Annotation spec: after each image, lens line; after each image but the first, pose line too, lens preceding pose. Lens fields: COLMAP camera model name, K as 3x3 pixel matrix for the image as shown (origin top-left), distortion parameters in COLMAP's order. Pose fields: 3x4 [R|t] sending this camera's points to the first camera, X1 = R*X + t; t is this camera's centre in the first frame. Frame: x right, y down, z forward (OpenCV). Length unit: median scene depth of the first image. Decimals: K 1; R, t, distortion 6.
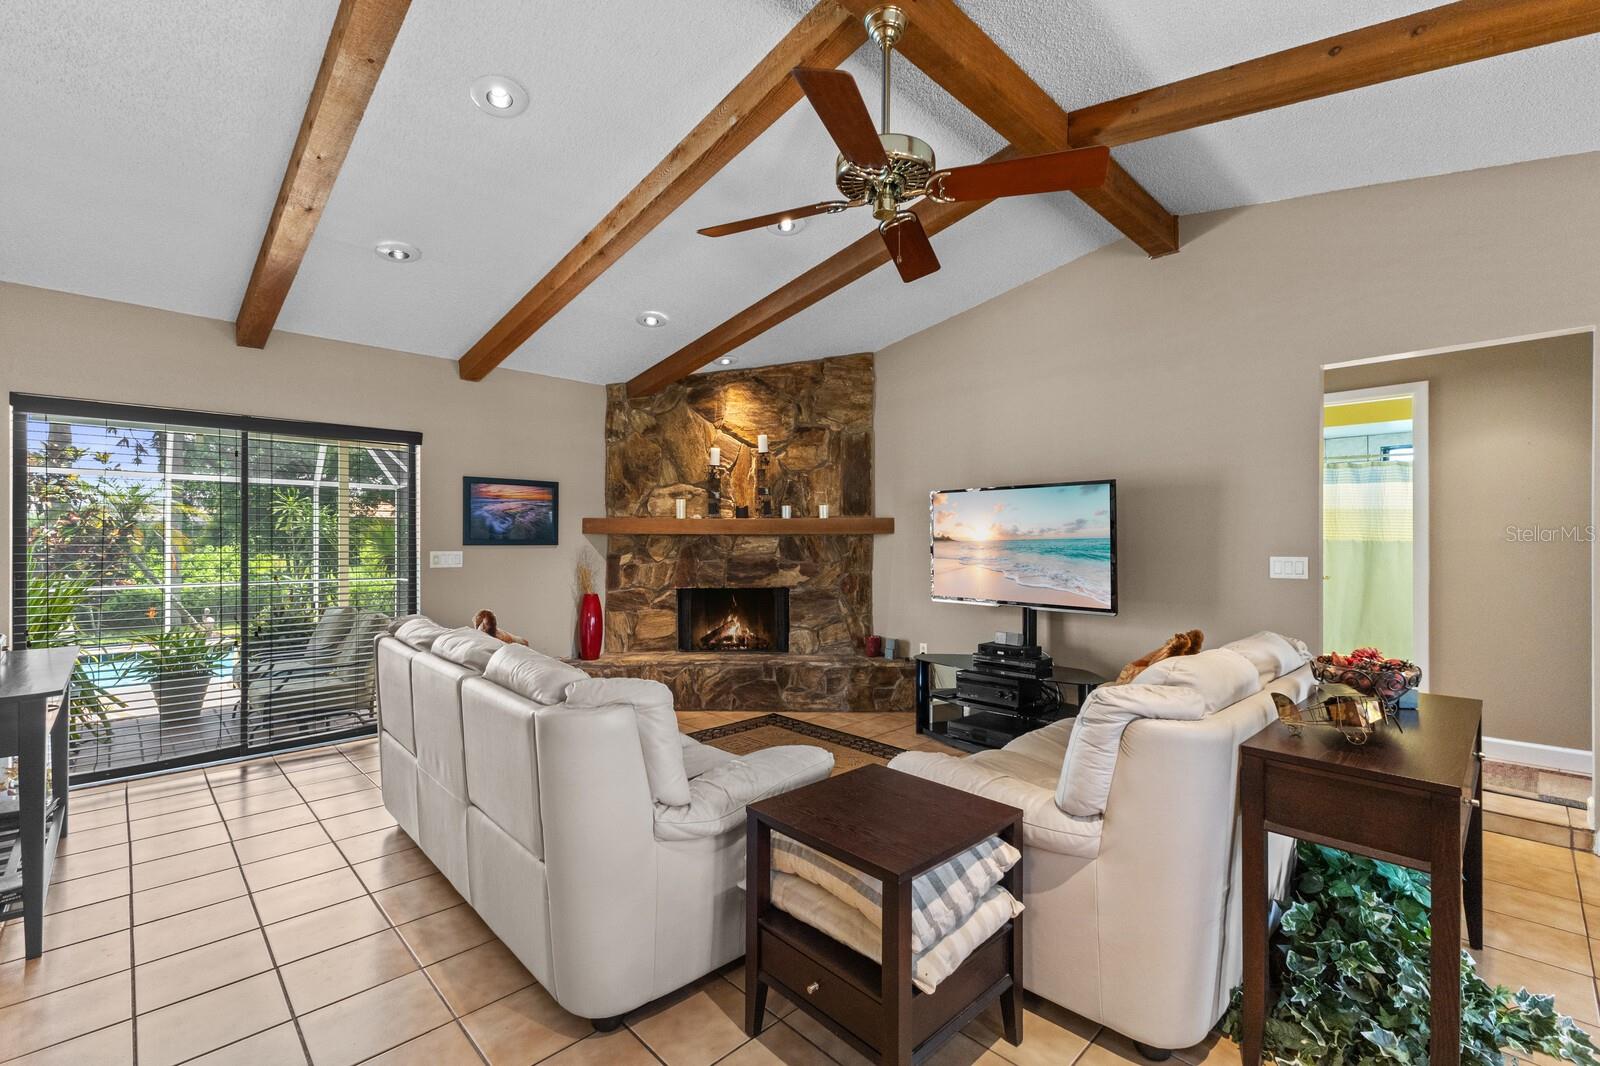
lens RADIAL K [[703.0, 0, 785.4], [0, 703.0, 533.7], [0, 0, 1]] dist [0.010770, -0.002916]
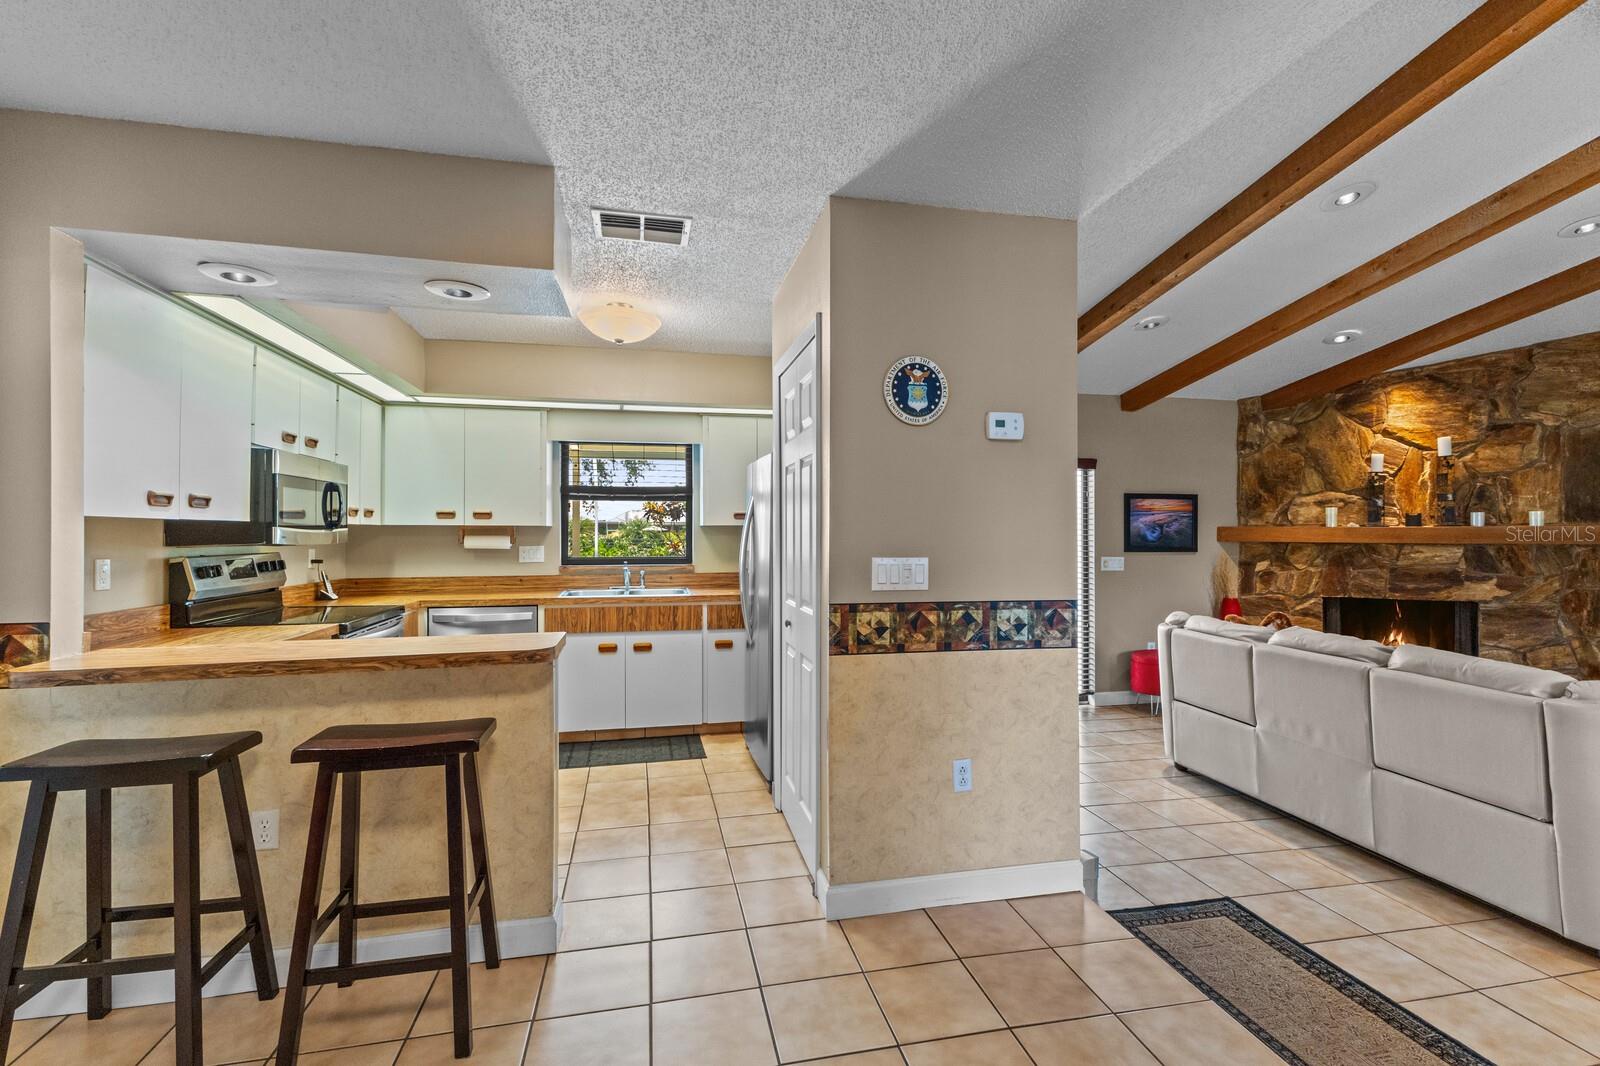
lens RADIAL K [[703.0, 0, 792.5], [0, 703.0, 531.5], [0, 0, 1]] dist [0.010770, -0.002916]
pose [[0.844557, -0.000586, -0.535466, -0.254324], [0.001355, 0.999999, 0.001044, -0.016778], [0.535465, -0.001607, 0.844556, -0.249477]]
